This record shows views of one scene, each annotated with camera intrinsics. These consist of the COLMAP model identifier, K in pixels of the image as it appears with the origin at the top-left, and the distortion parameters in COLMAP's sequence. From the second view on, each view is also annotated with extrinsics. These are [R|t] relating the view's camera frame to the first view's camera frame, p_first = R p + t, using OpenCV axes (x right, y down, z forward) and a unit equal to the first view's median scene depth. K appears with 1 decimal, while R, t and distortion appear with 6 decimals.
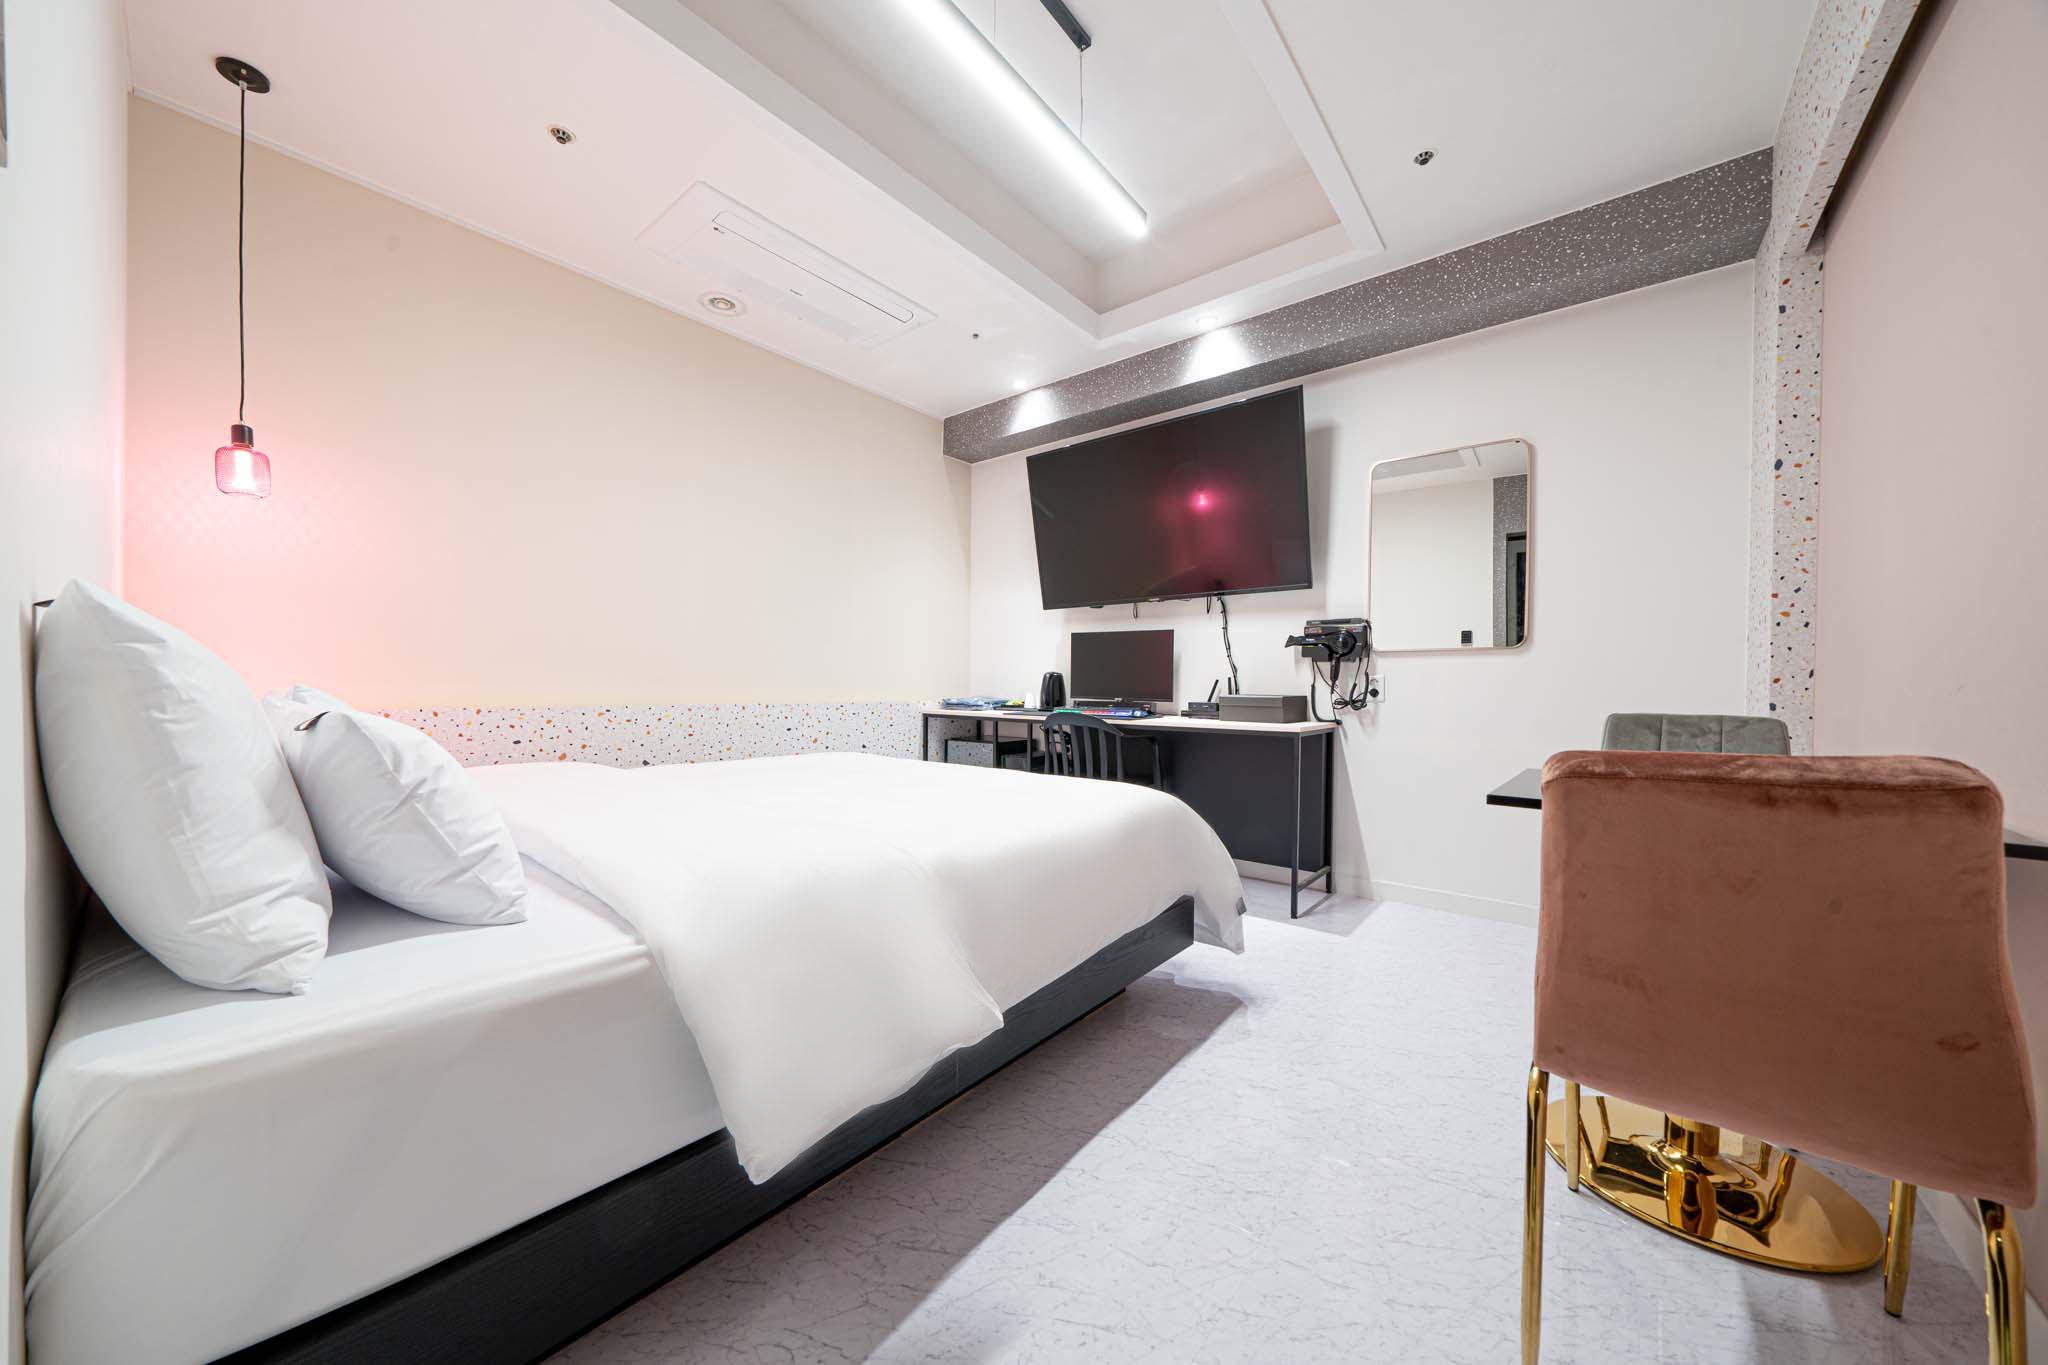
lens RADIAL K [[703.2, 0, 1017.2], [0, 703.2, 688.5], [0, 0, 1]] dist [0.000186, -0.000060]
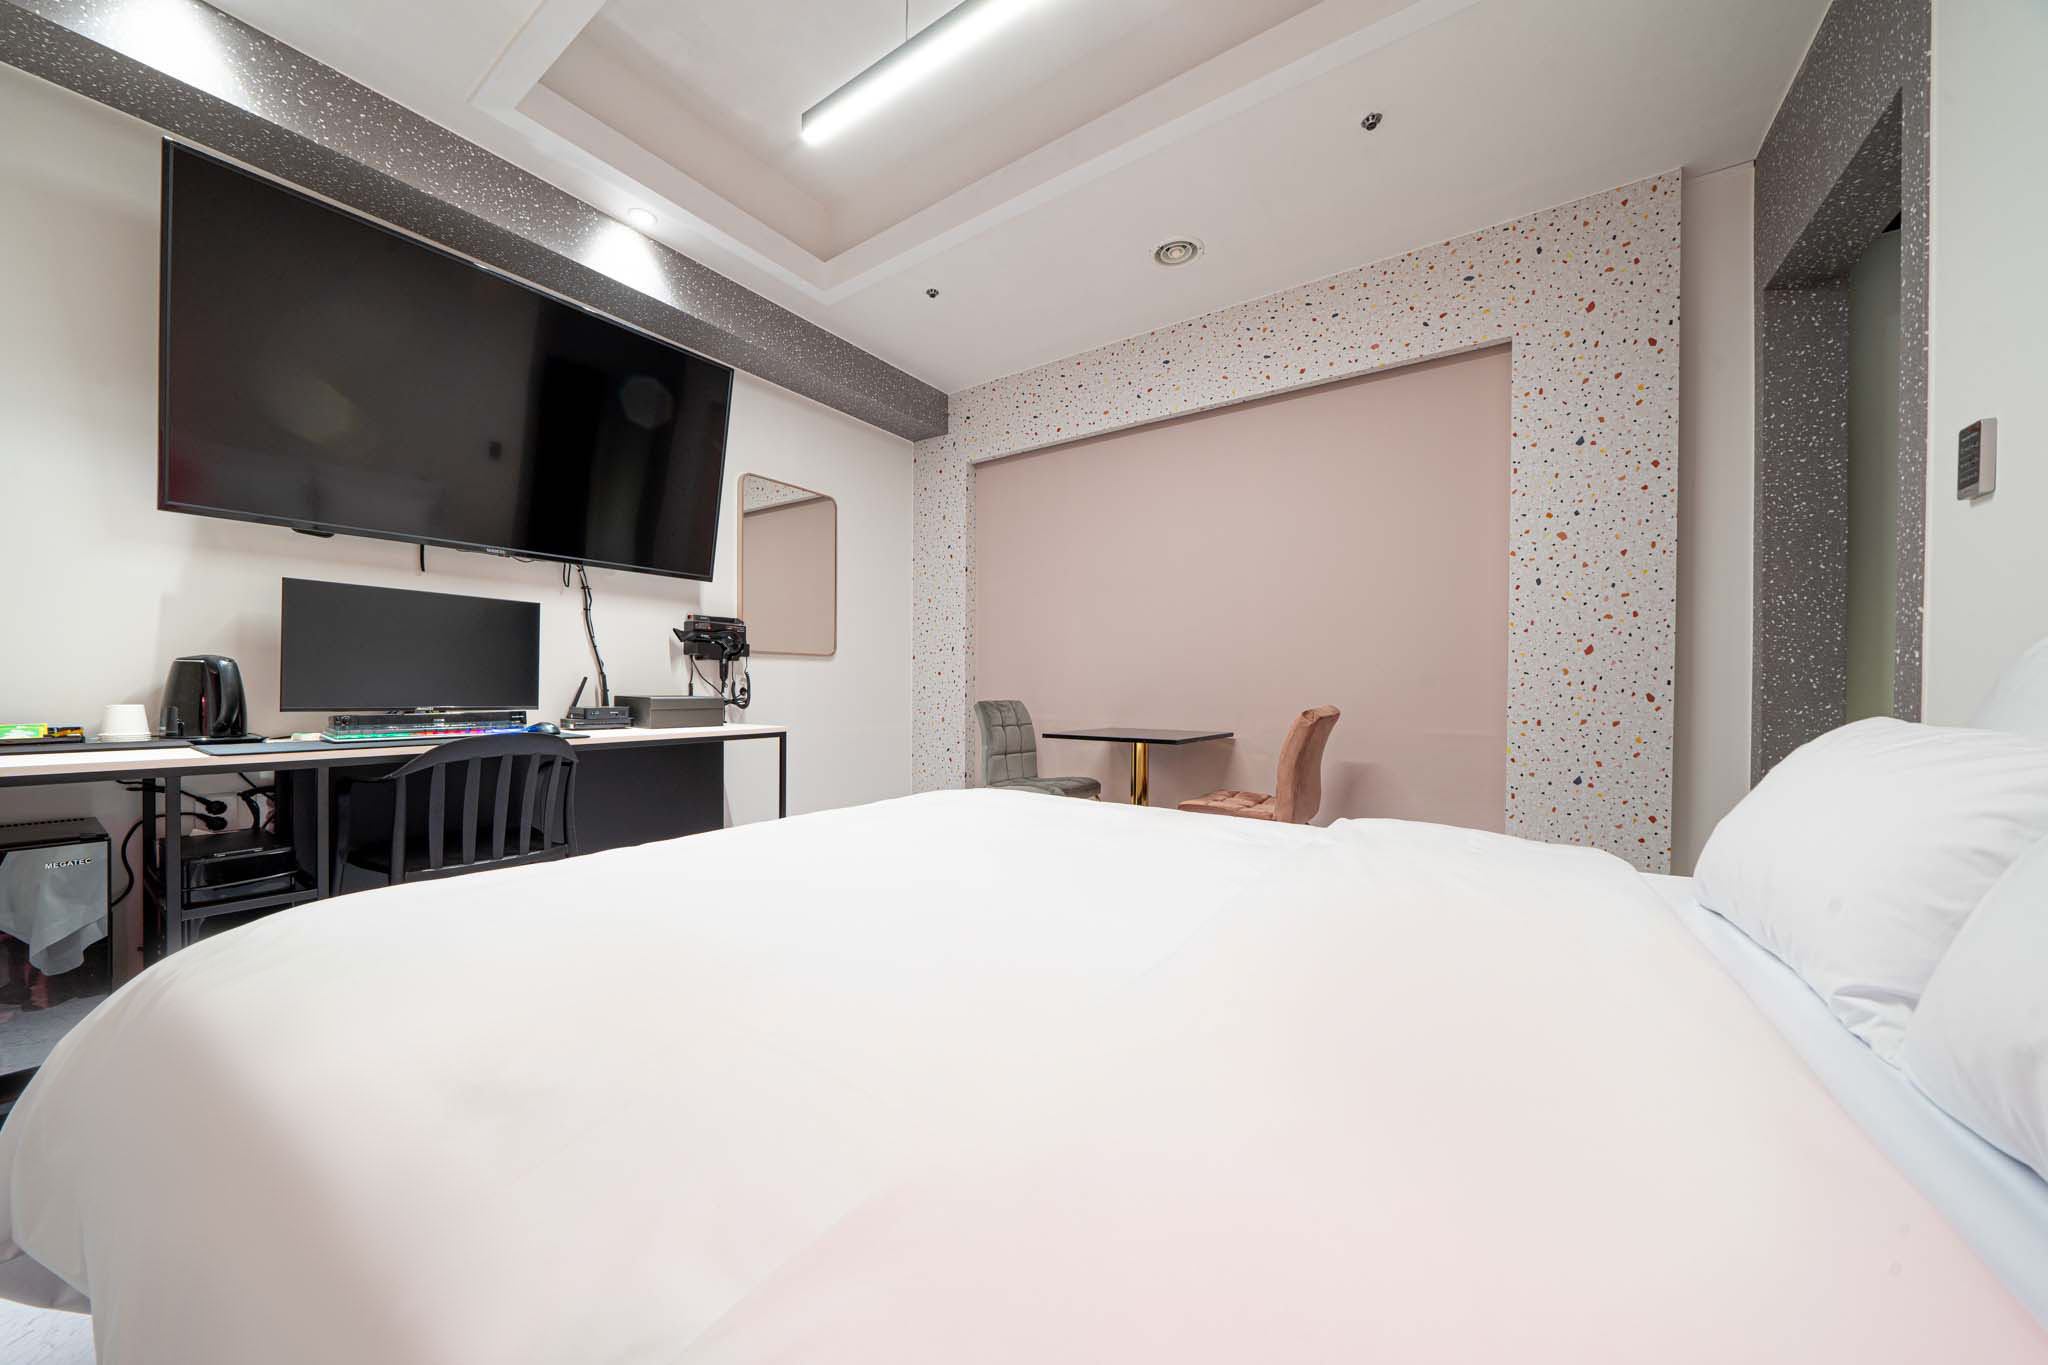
lens RADIAL K [[703.2, 0, 1021.1], [0, 703.2, 686.2], [0, 0, 1]] dist [0.000186, -0.000060]
pose [[-0.079286, -0.004113, 0.996843, -0.506457], [0.002381, 0.999988, 0.004315, -0.005250], [-0.996849, 0.002716, -0.079275, 0.605246]]
